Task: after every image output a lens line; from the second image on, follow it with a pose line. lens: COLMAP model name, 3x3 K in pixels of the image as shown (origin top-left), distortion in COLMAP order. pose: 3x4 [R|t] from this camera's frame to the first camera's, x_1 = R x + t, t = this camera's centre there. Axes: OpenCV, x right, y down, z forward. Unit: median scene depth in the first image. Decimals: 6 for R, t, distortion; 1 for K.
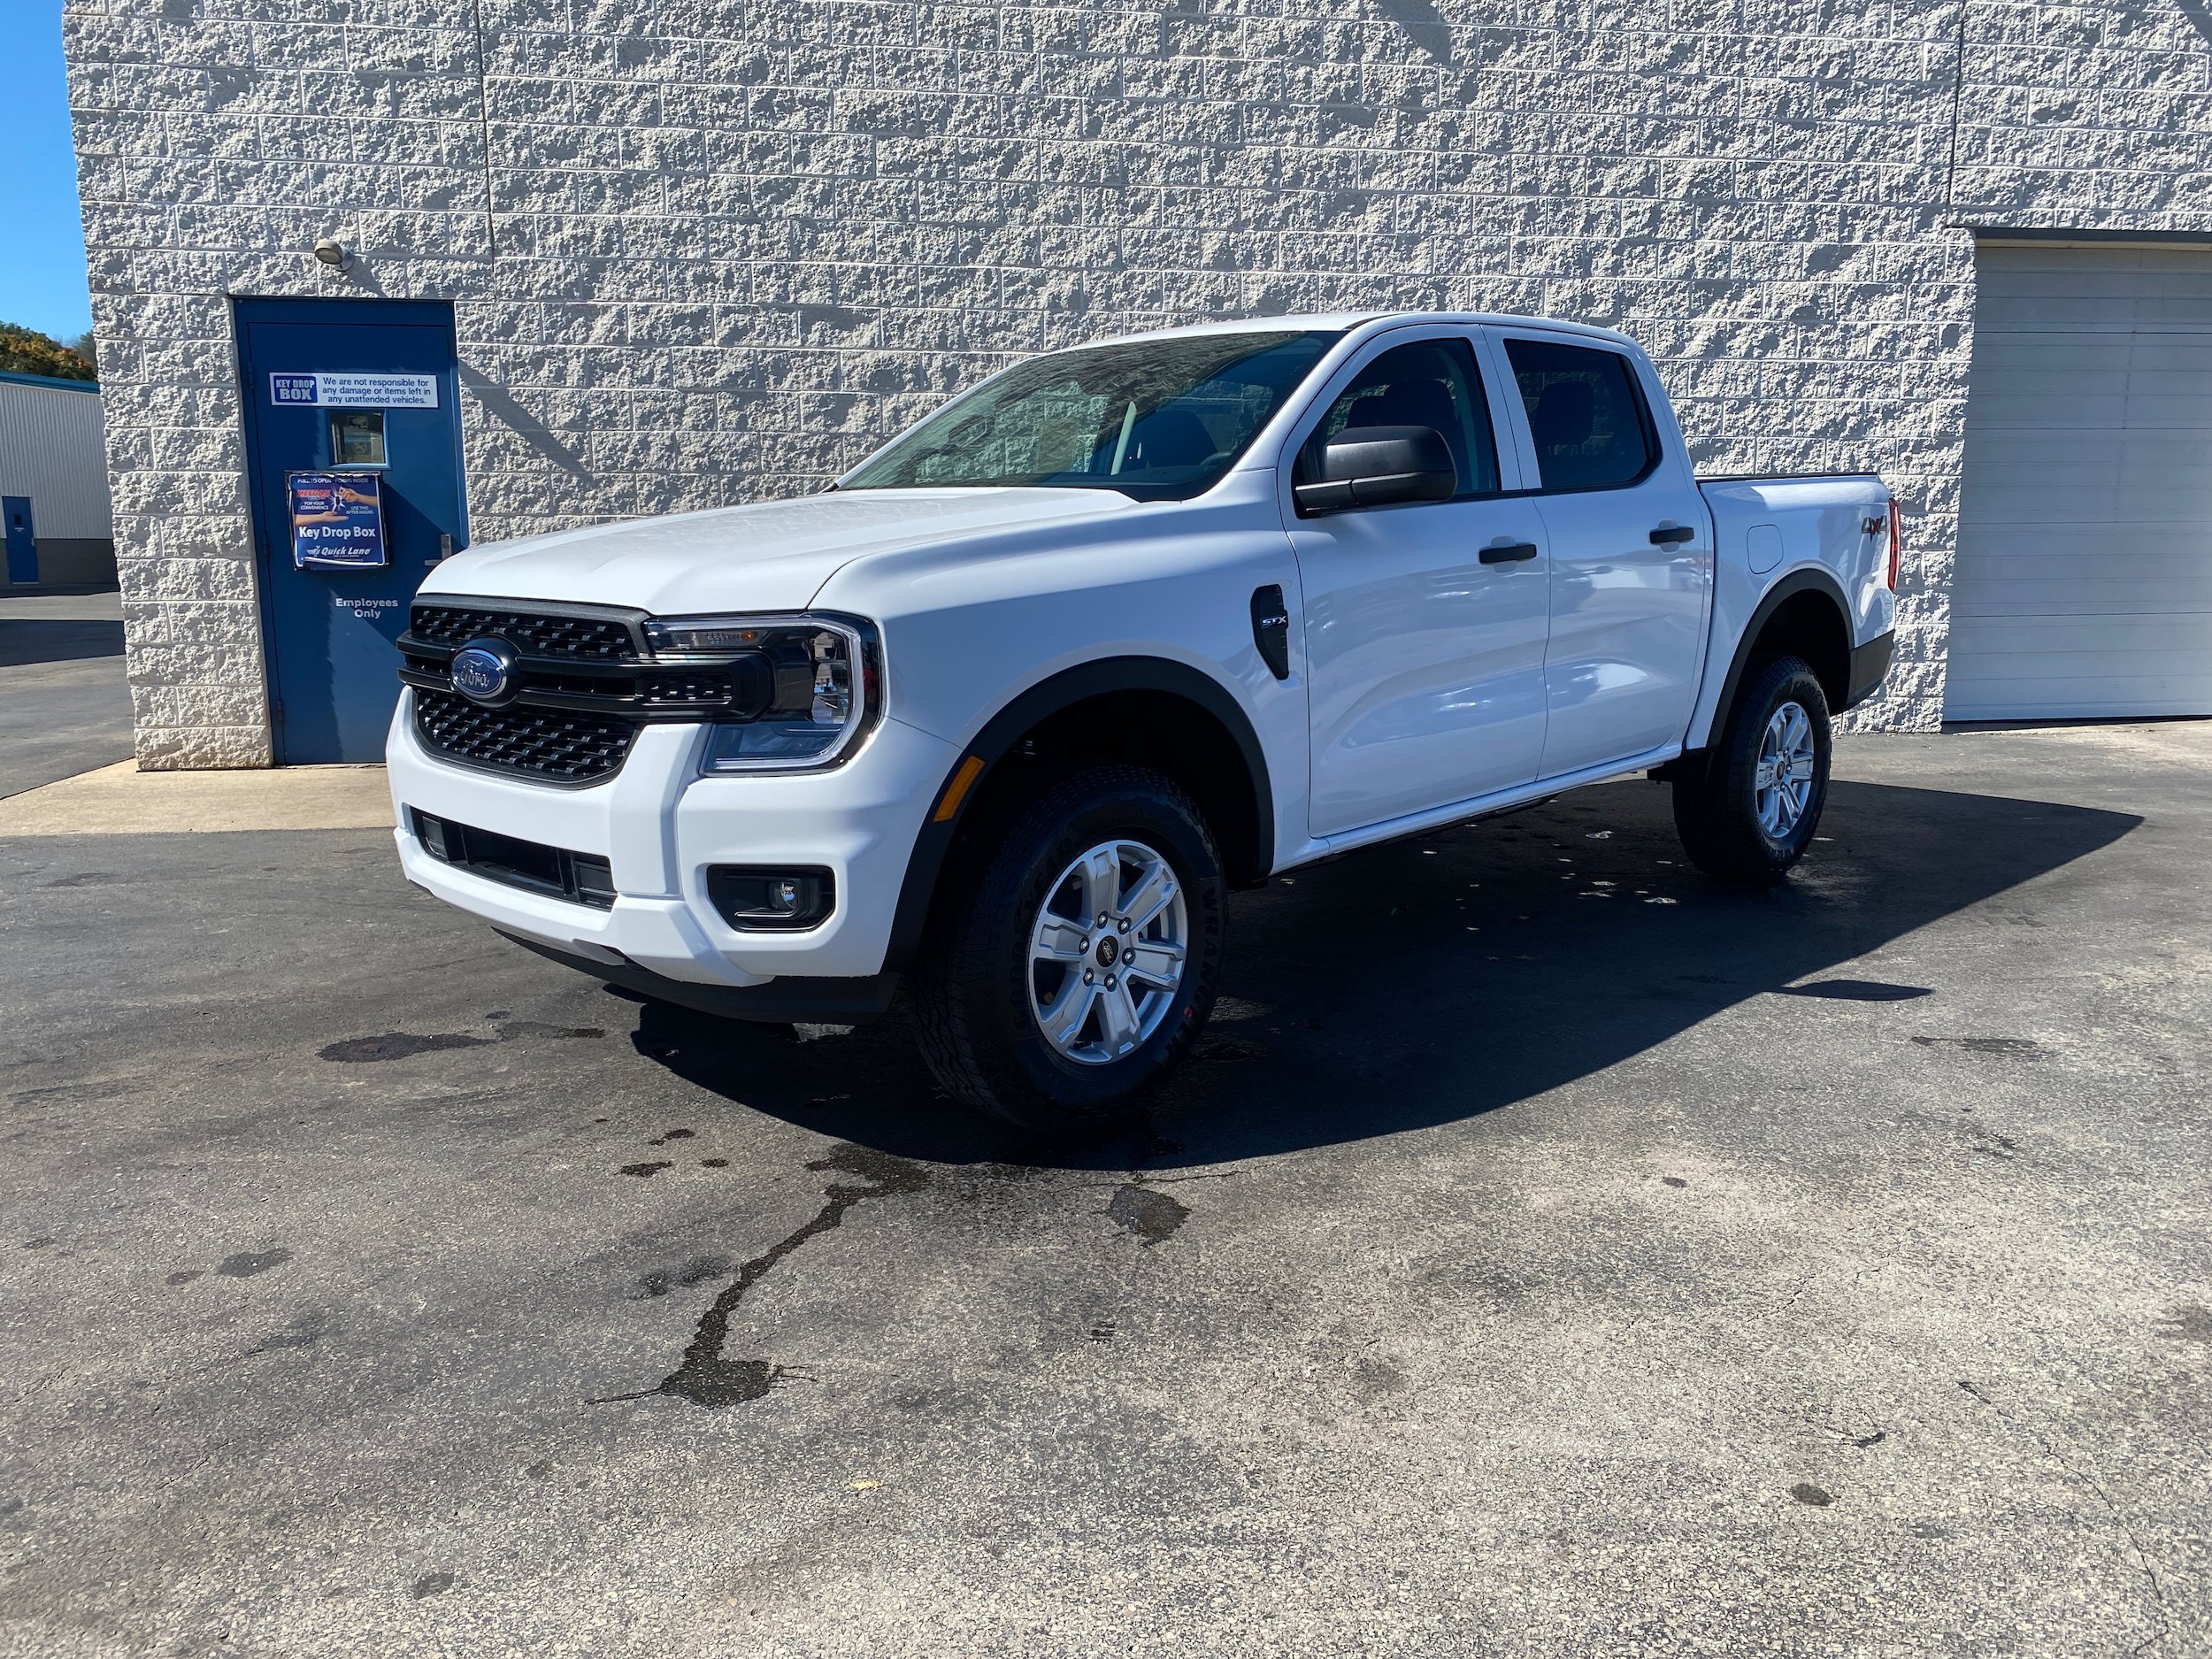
lens RADIAL K [[1679.0, 0, 1125.9], [0, 1679.0, 832.9], [0, 0, 1]] dist [0.023669, -0.018234]
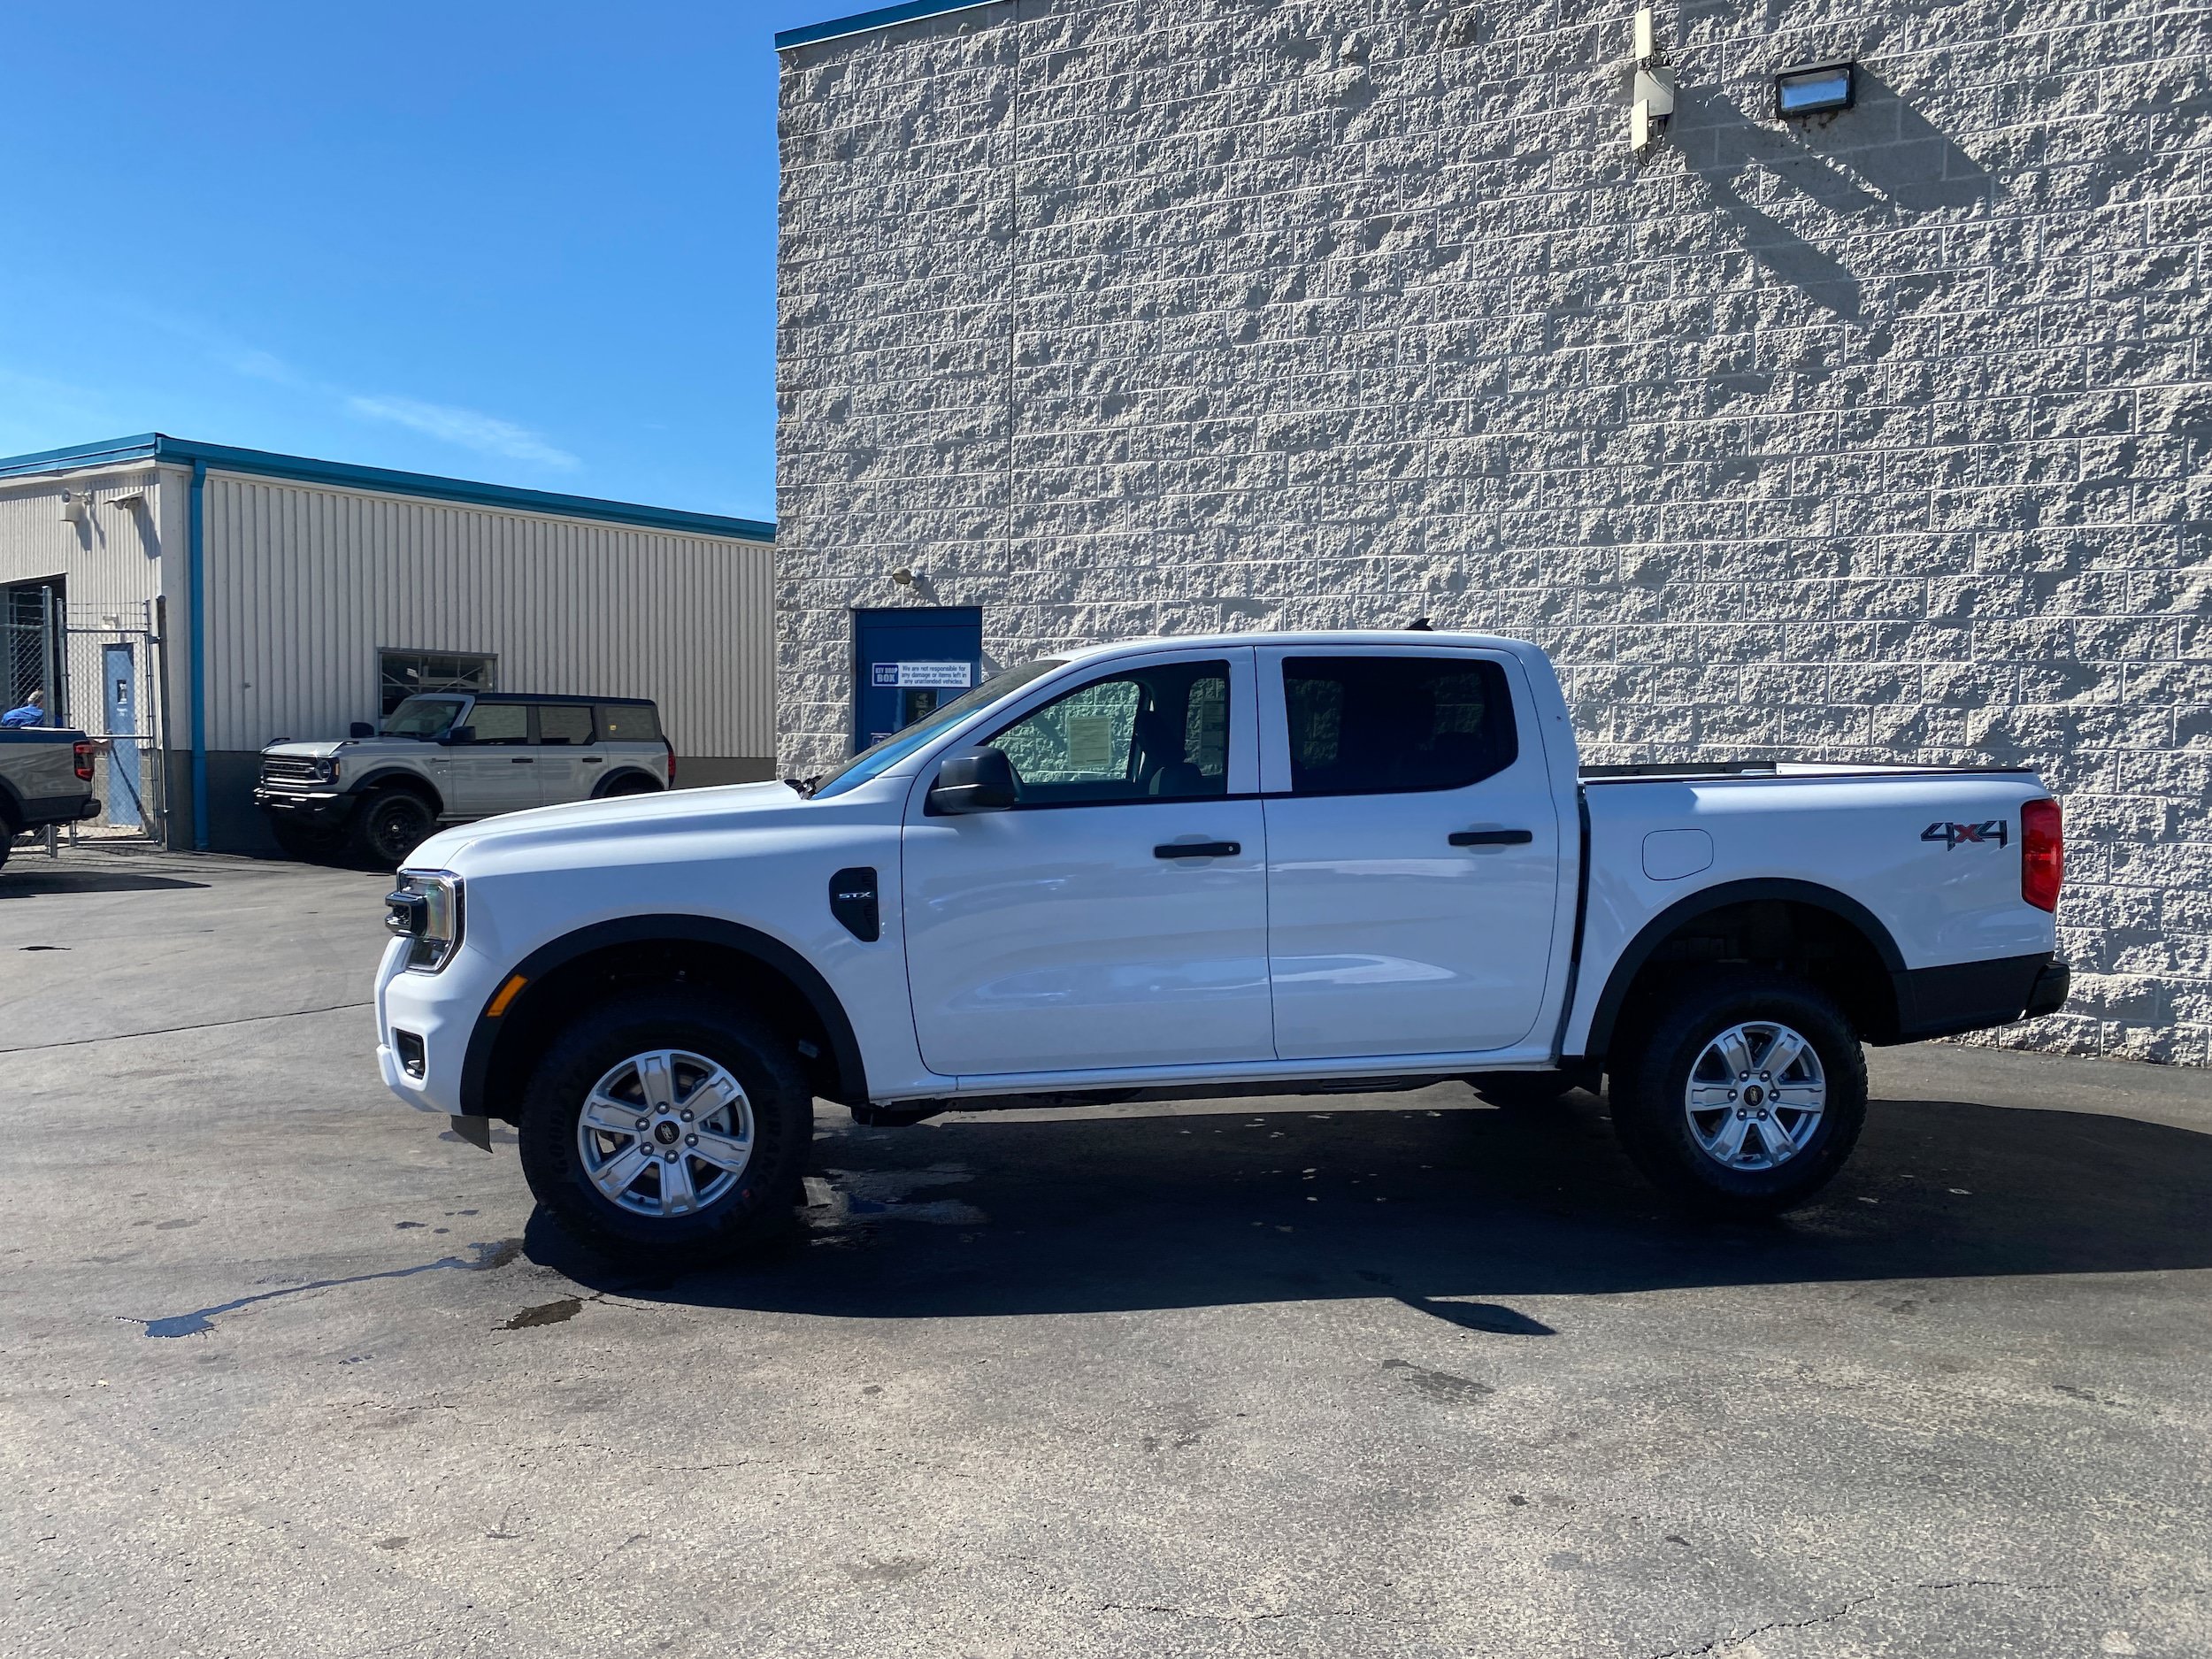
lens RADIAL K [[1679.0, 0, 1103.5], [0, 1679.0, 888.3], [0, 0, 1]] dist [0.023669, -0.018234]
pose [[0.809588, 0.064621, -0.583431, 0.428996], [-0.121527, 0.990840, -0.058888, -0.035229], [0.574281, 0.118578, 0.810025, 0.034332]]
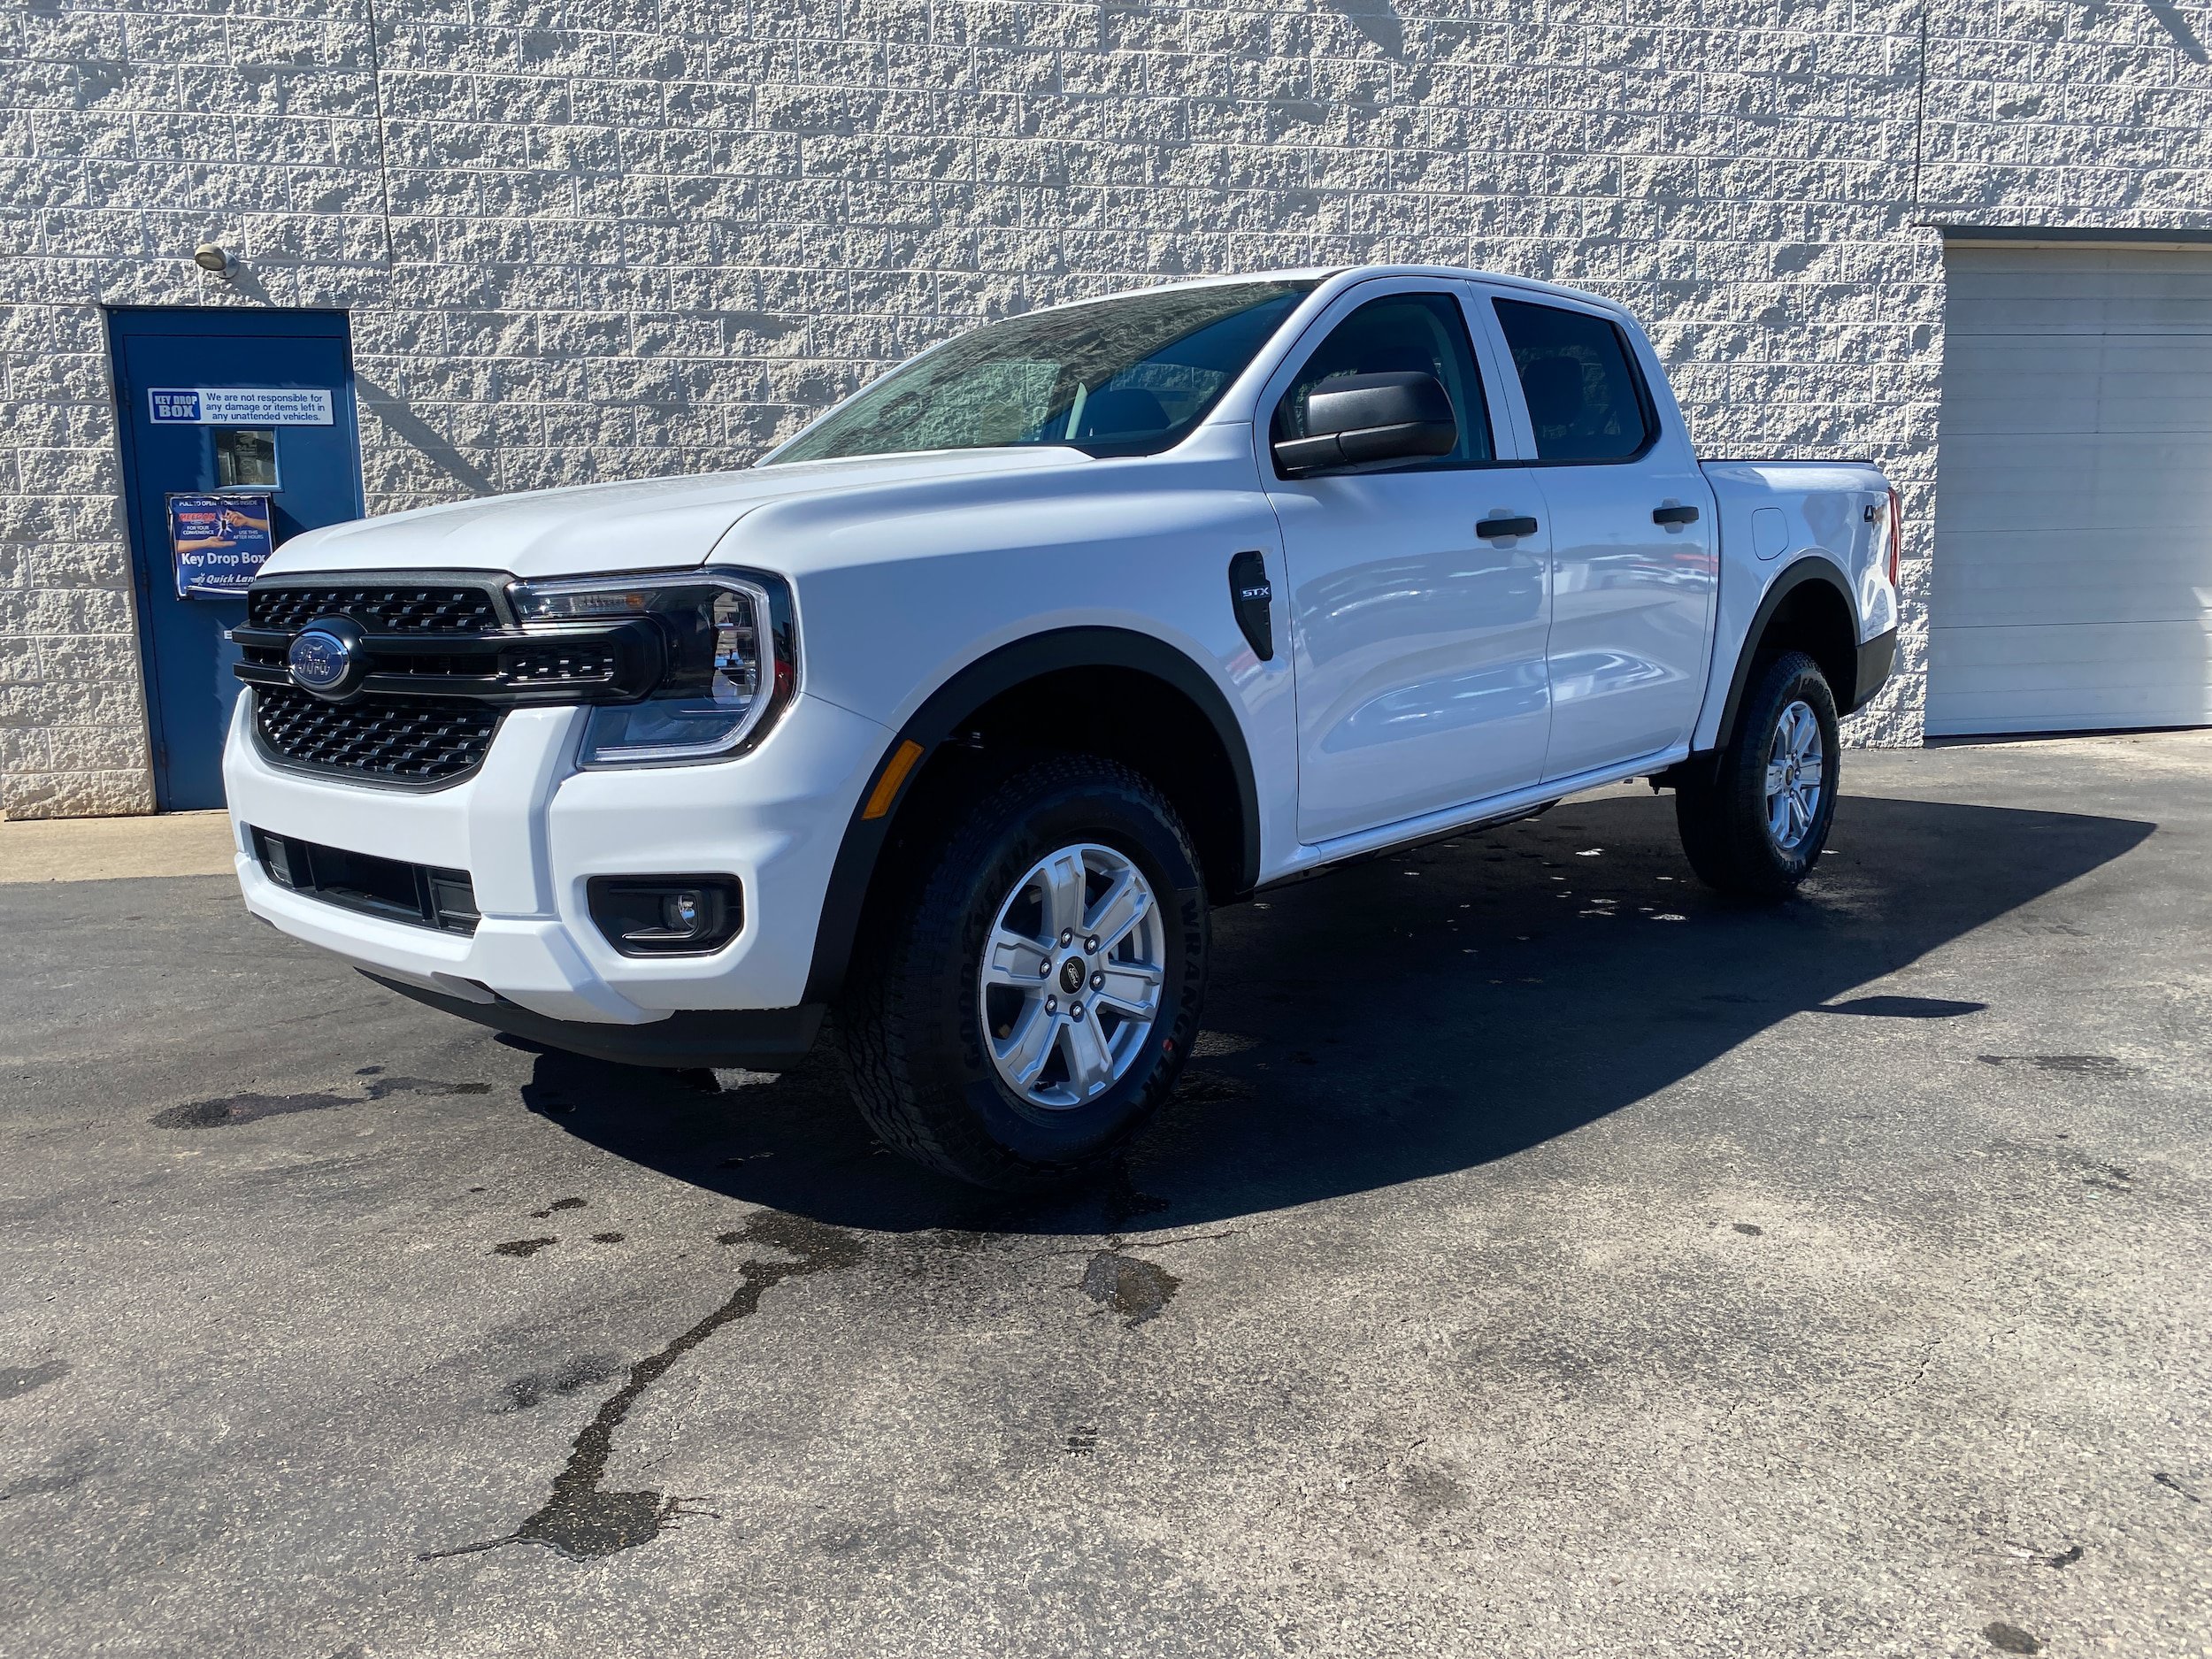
lens RADIAL K [[1679.0, 0, 1126.2], [0, 1679.0, 839.6], [0, 0, 1]] dist [0.023669, -0.018234]
pose [[0.999302, -0.019724, 0.031710, -0.003910], [0.020552, 0.999451, -0.025972, 0.010101], [-0.031180, 0.026605, 0.999160, 0.059555]]
